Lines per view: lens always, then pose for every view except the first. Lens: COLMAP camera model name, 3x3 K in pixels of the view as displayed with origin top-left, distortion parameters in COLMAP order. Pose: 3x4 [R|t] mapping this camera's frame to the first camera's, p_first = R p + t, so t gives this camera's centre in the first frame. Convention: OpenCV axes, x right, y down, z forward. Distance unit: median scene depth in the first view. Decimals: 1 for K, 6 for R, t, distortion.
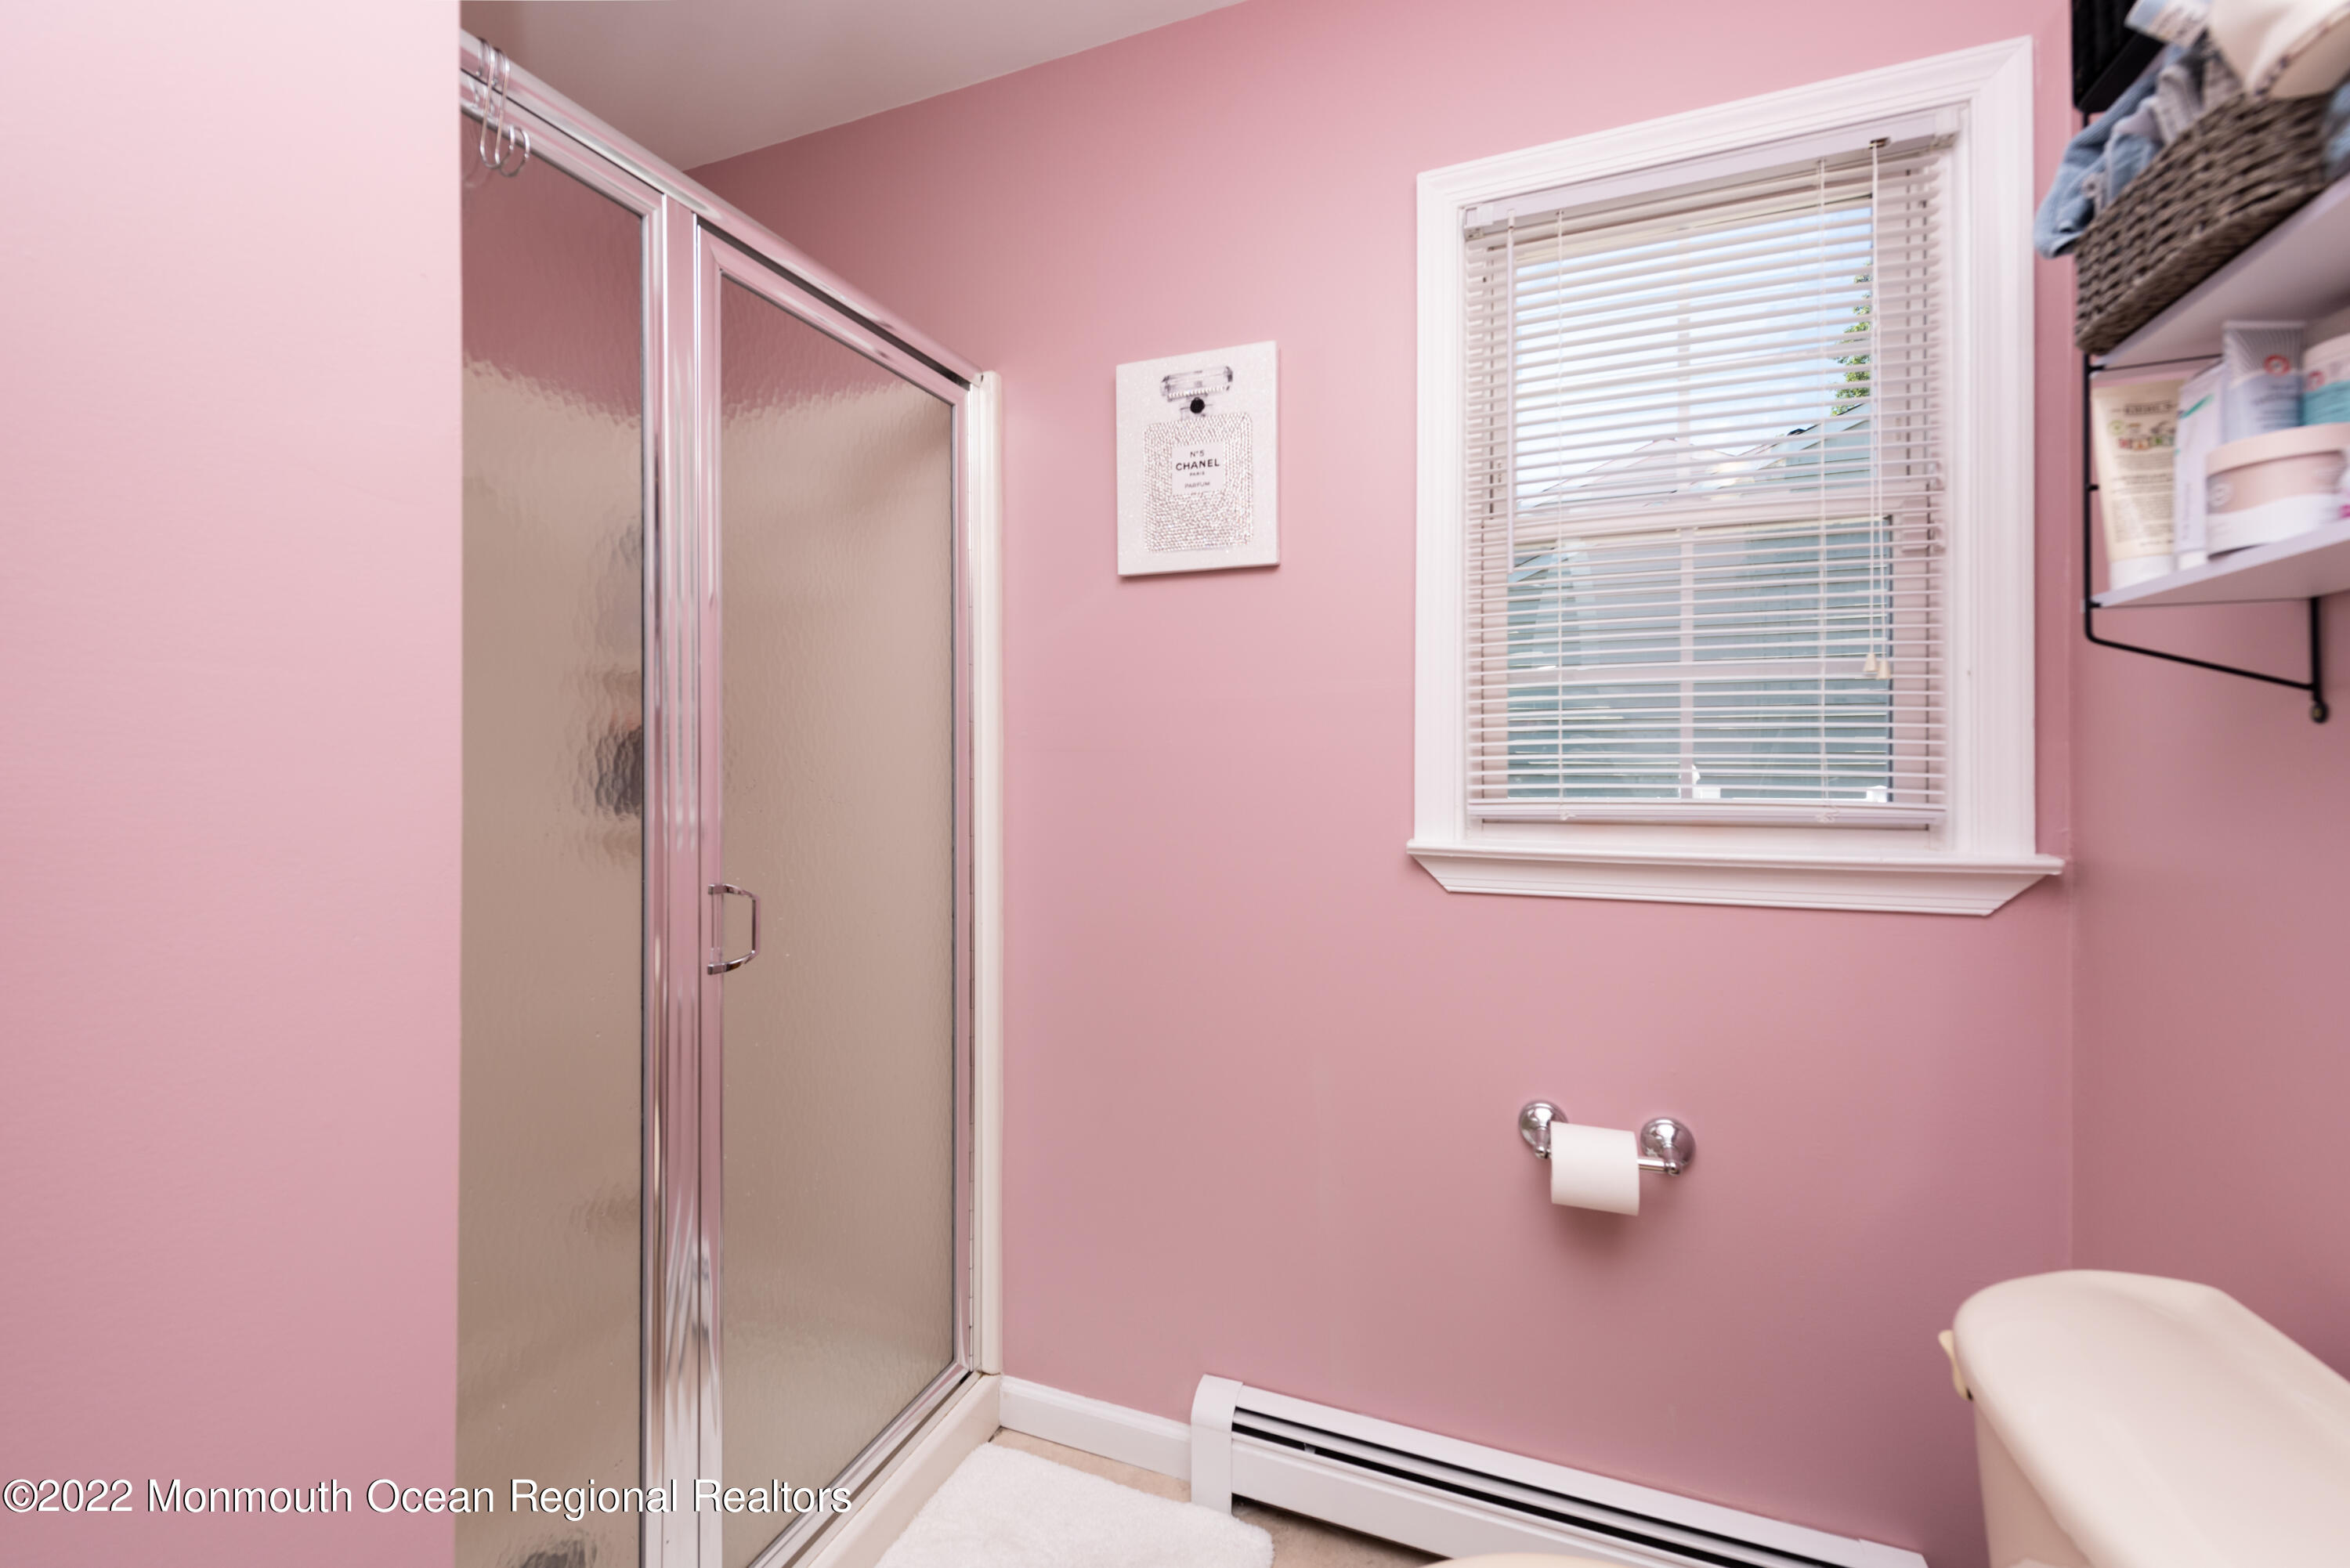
lens RADIAL K [[966.0, 0, 1168.8], [0, 966.0, 754.5], [0, 0, 1]] dist [0.000242, -0.000123]
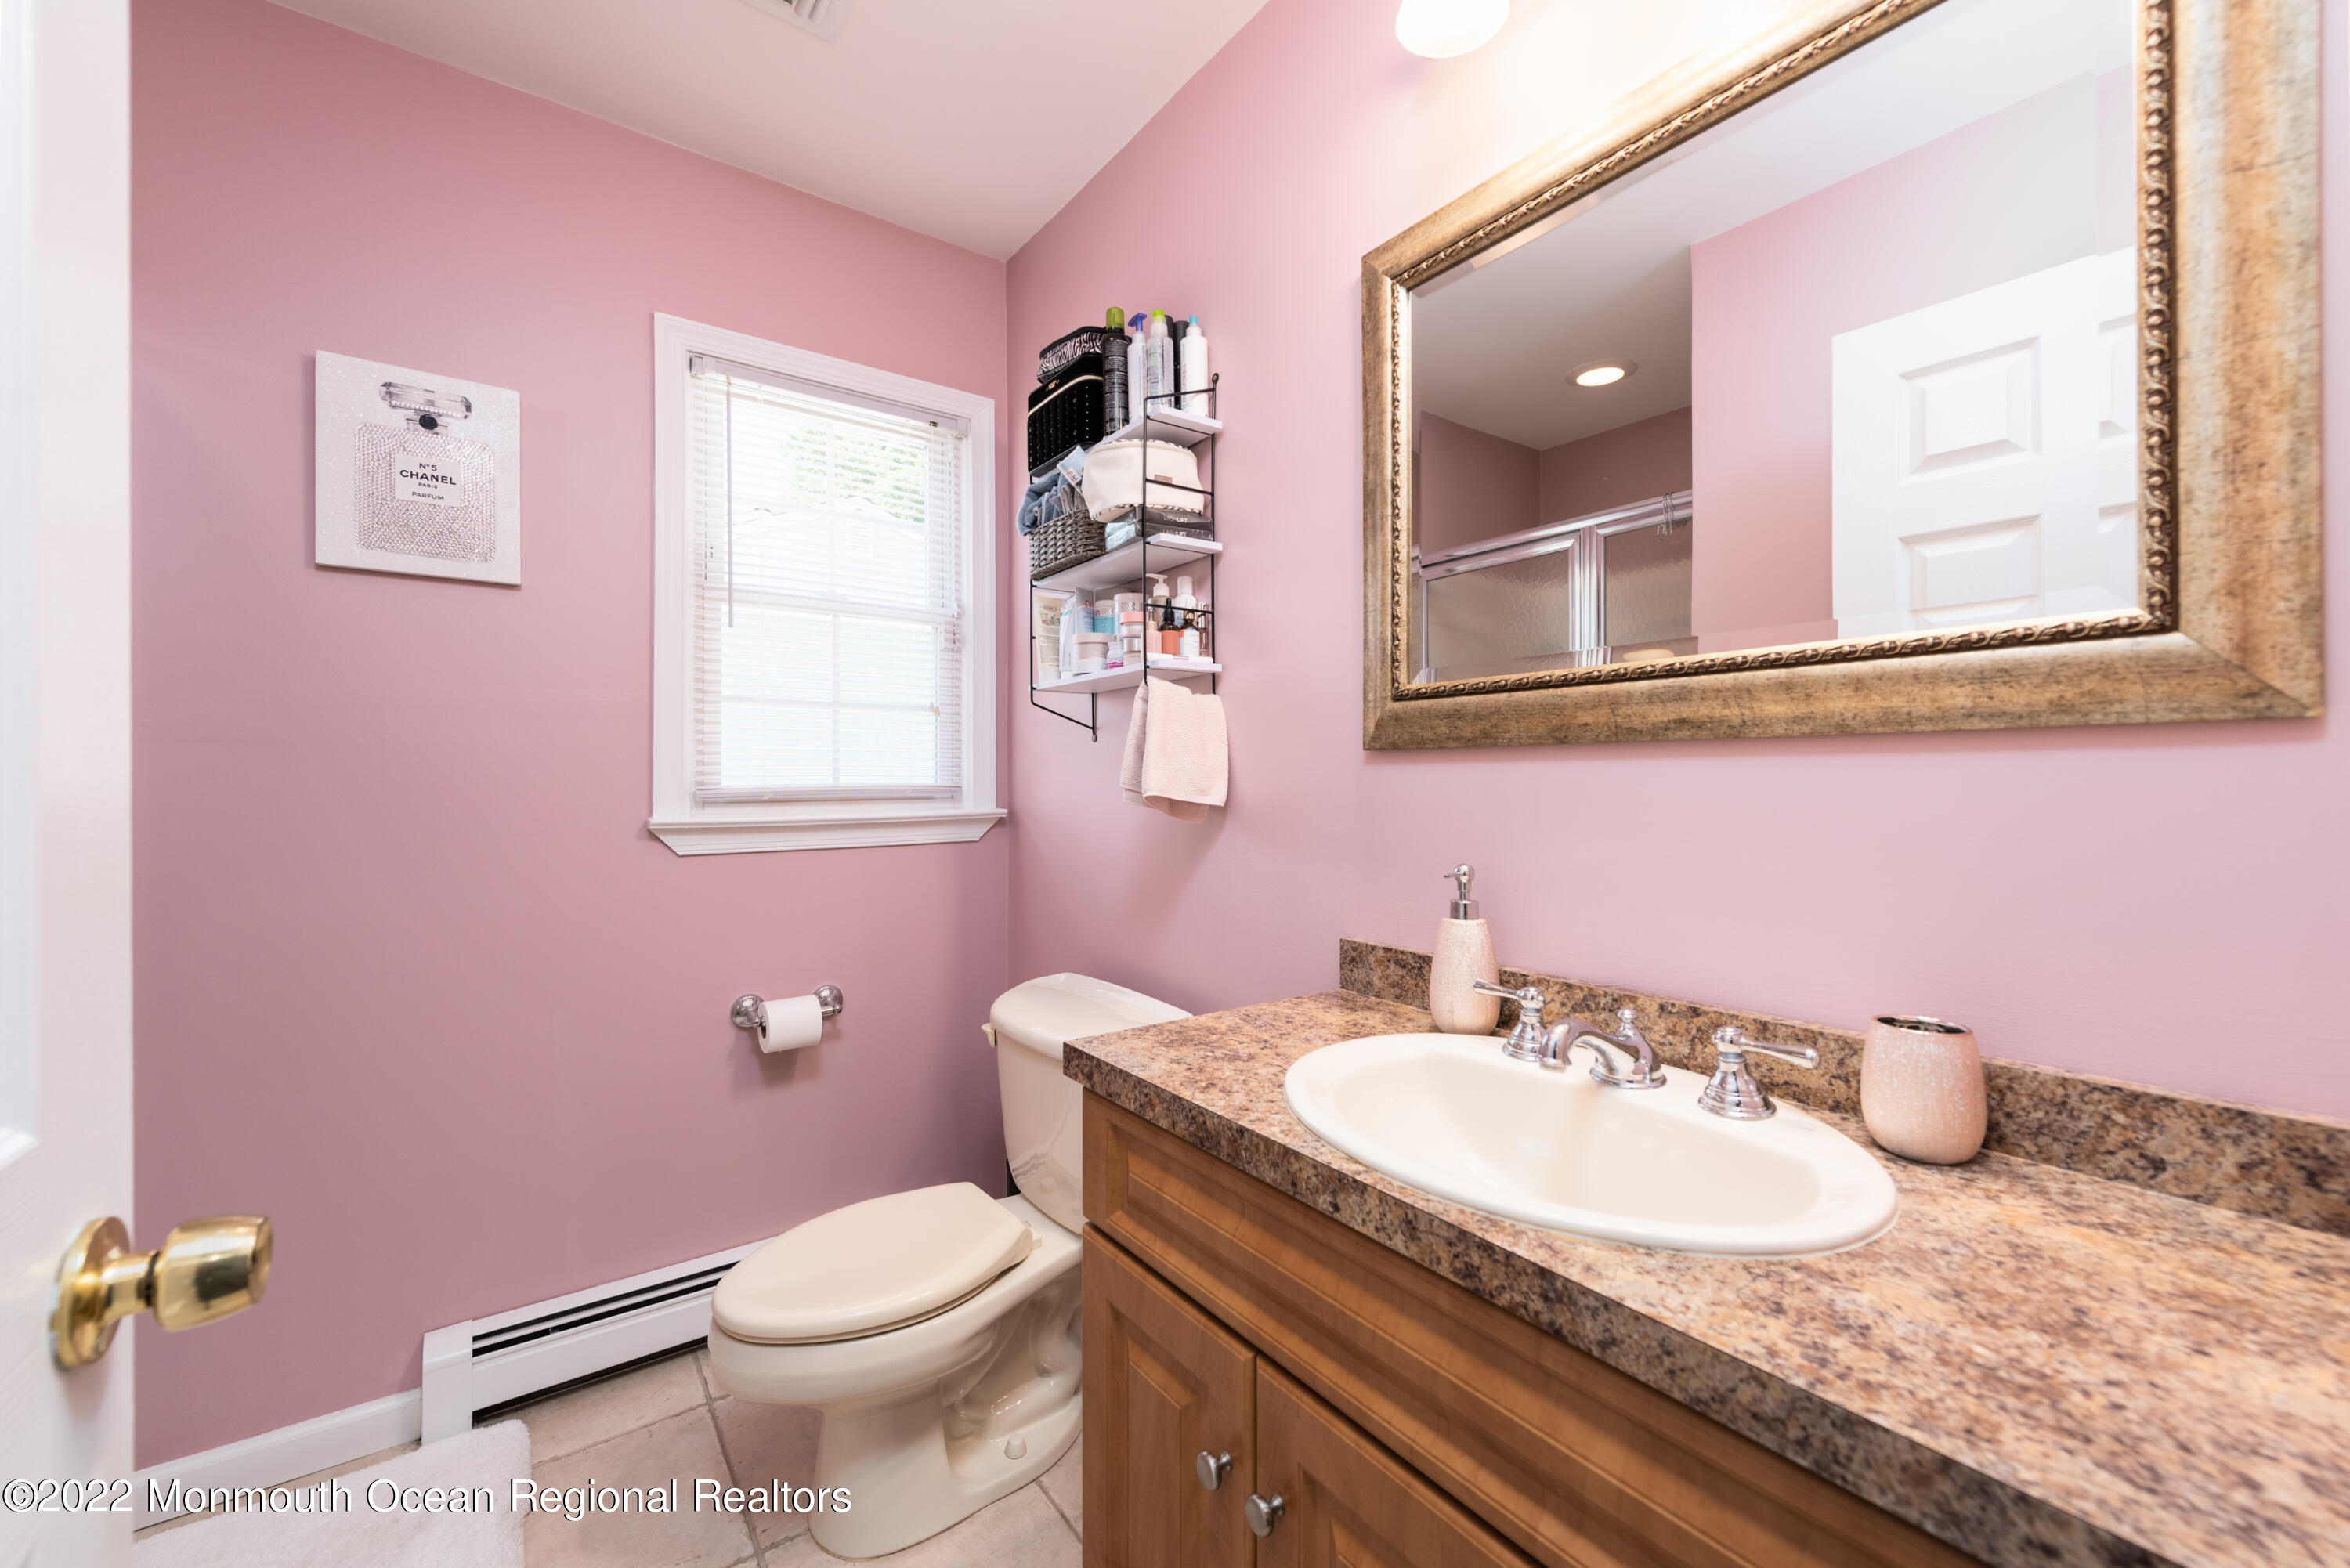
lens RADIAL K [[904.8, 0, 1190.1], [0, 904.8, 789.6], [0, 0, 1]] dist [0.000774, -0.000001]
pose [[0.506384, -0.011085, 0.862237, -0.417303], [0.001005, 0.999924, 0.012265, 0.035291], [-0.862308, -0.005344, 0.506357, -0.241600]]
